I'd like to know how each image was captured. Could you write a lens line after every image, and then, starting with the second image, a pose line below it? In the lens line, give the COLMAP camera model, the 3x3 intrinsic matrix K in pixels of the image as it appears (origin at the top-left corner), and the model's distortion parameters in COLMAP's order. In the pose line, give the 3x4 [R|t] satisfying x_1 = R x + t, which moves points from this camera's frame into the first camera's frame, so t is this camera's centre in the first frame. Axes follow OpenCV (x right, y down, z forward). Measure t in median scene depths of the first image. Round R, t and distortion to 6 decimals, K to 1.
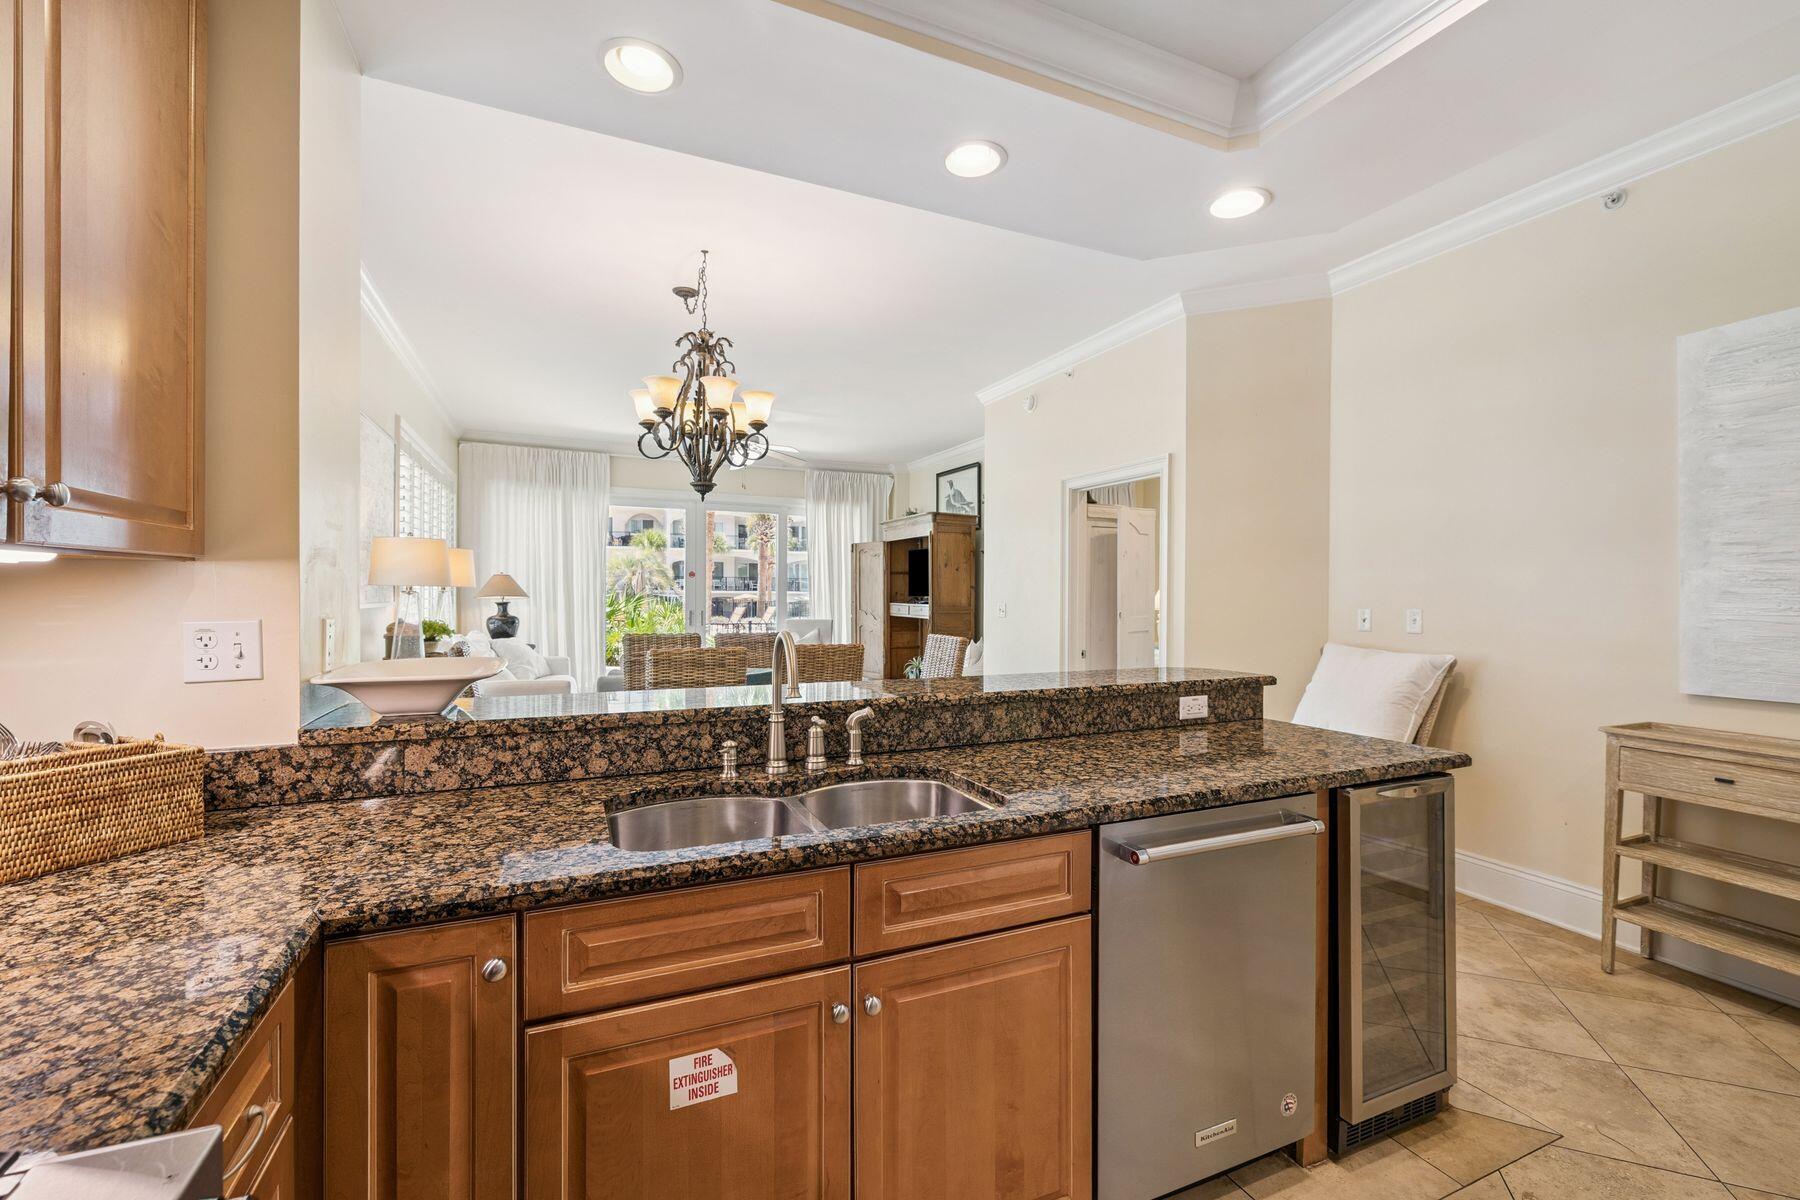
lens RADIAL K [[763.9, 0, 900.0], [0, 763.9, 600.0], [0, 0, 1]] dist [-0.000538, -0.000474]
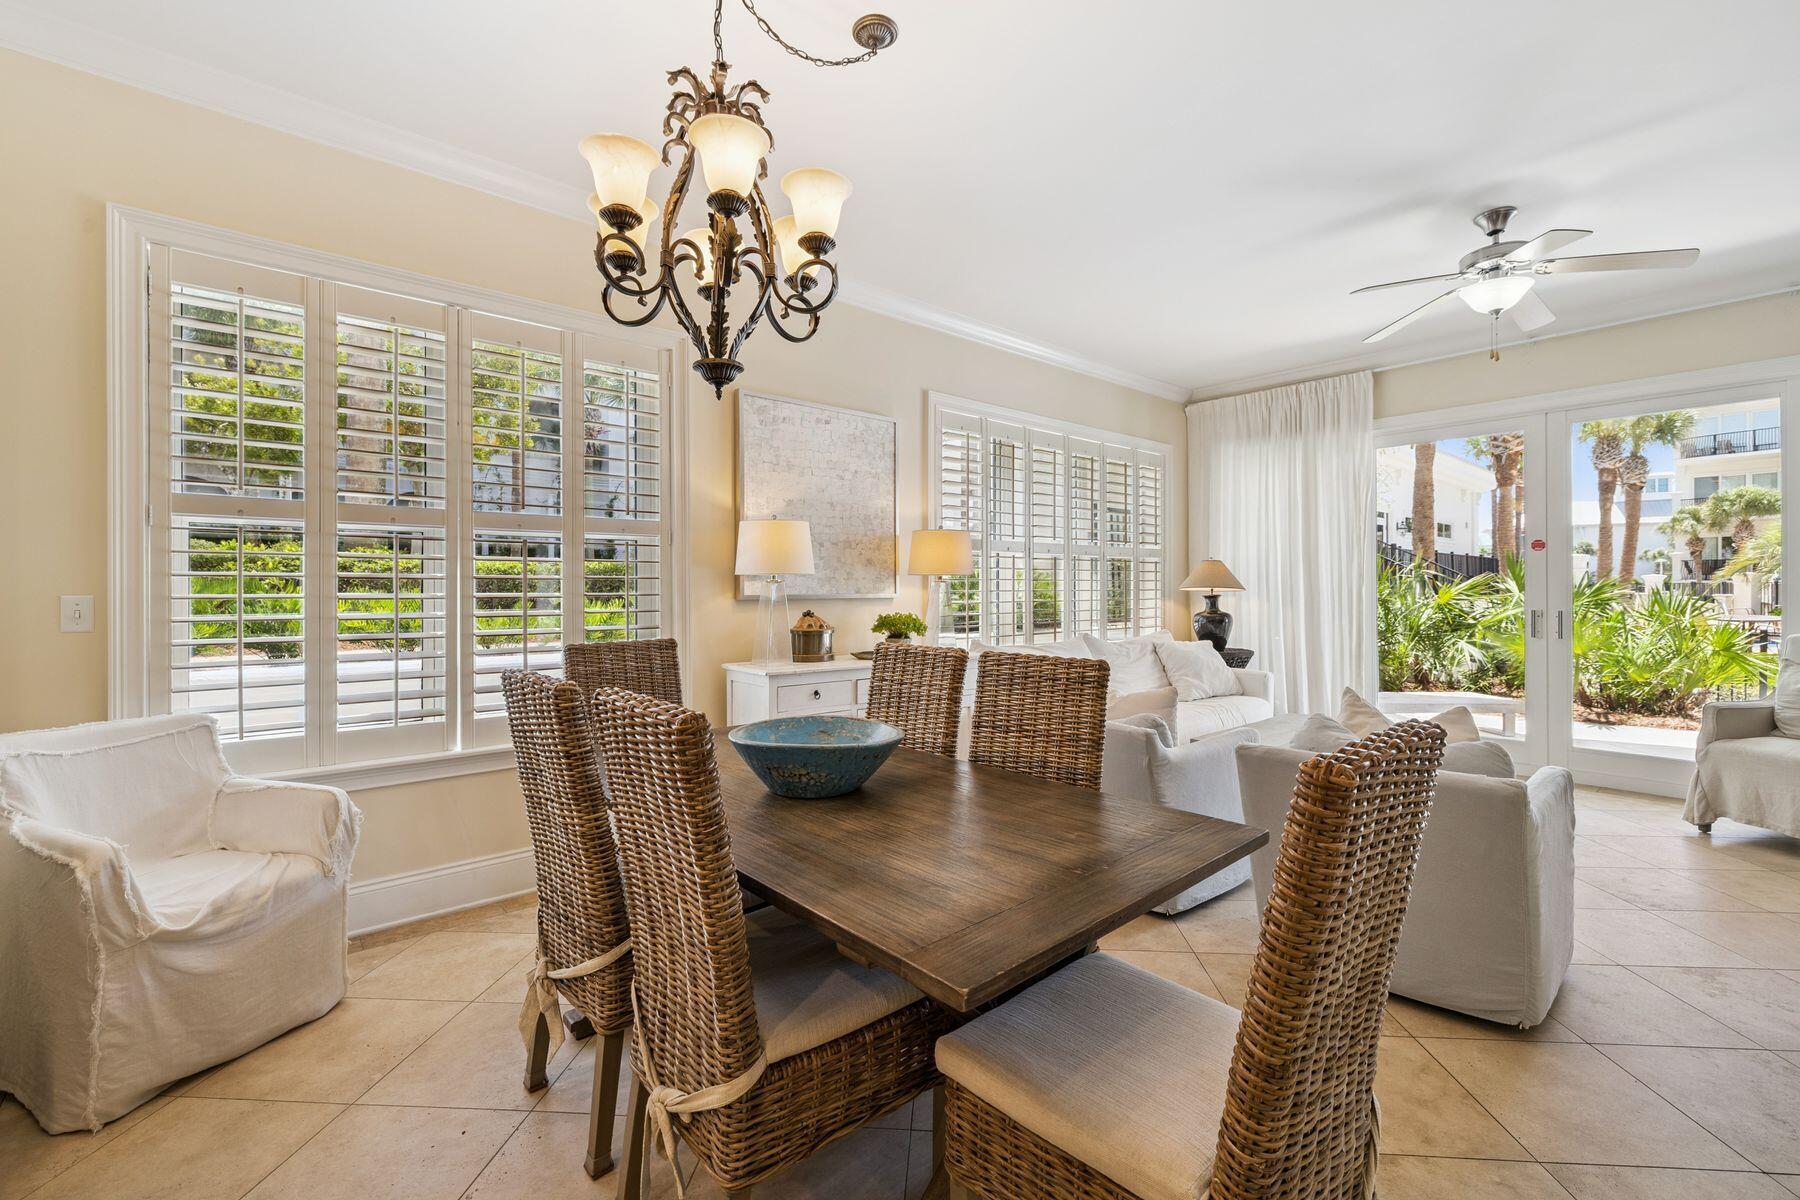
lens RADIAL K [[748.5, 0, 905.8], [0, 748.5, 585.7], [0, 0, 1]] dist [-0.009776, 0.000127]
pose [[0.306898, -0.005396, -0.951727, 0.113479], [-0.000528, 0.999983, -0.005840, -0.002155], [0.951742, 0.002295, 0.306890, 0.449440]]
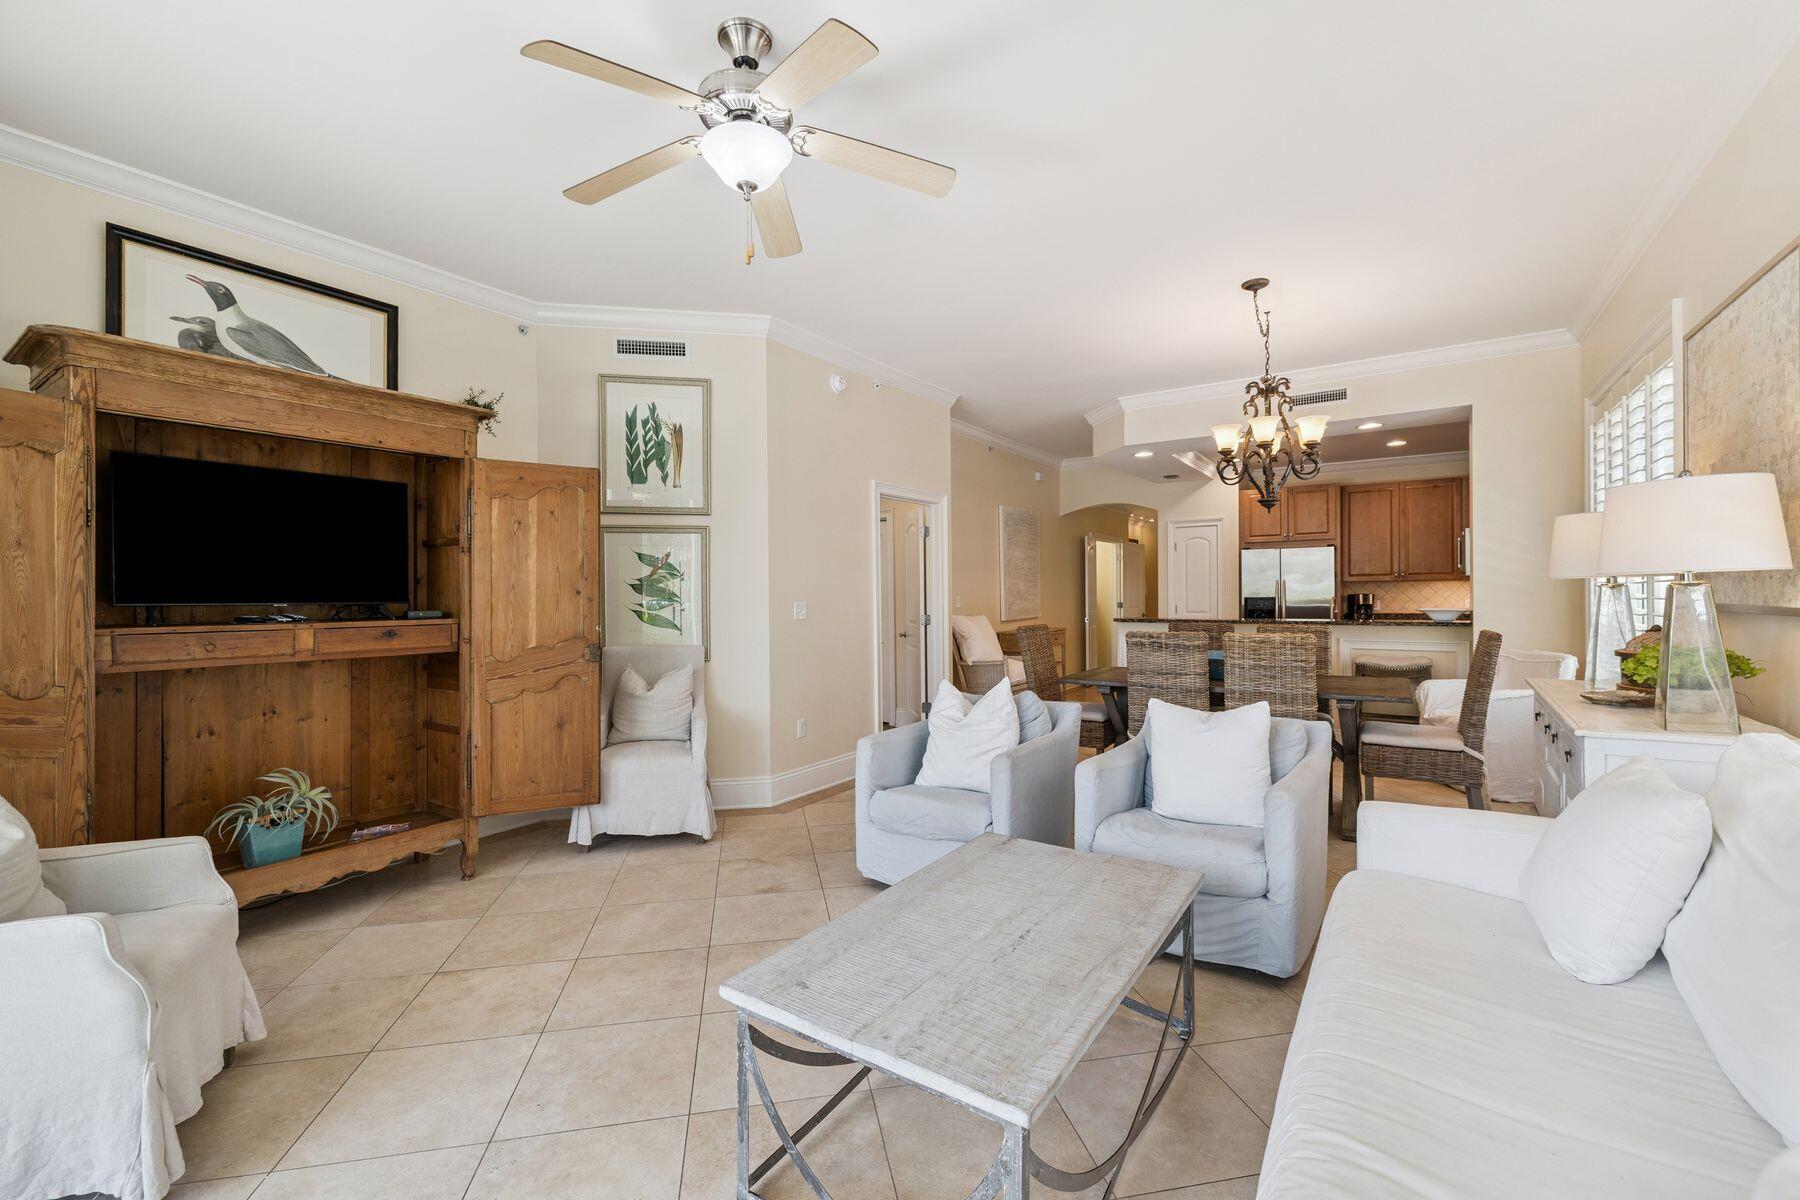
lens RADIAL K [[763.9, 0, 900.0], [0, 763.9, 600.0], [0, 0, 1]] dist [-0.000538, -0.000474]
pose [[-0.549364, -0.007008, 0.835554, -0.444124], [0.010981, 0.999818, 0.015606, -0.010187], [-0.835511, 0.017748, -0.549187, 1.002876]]
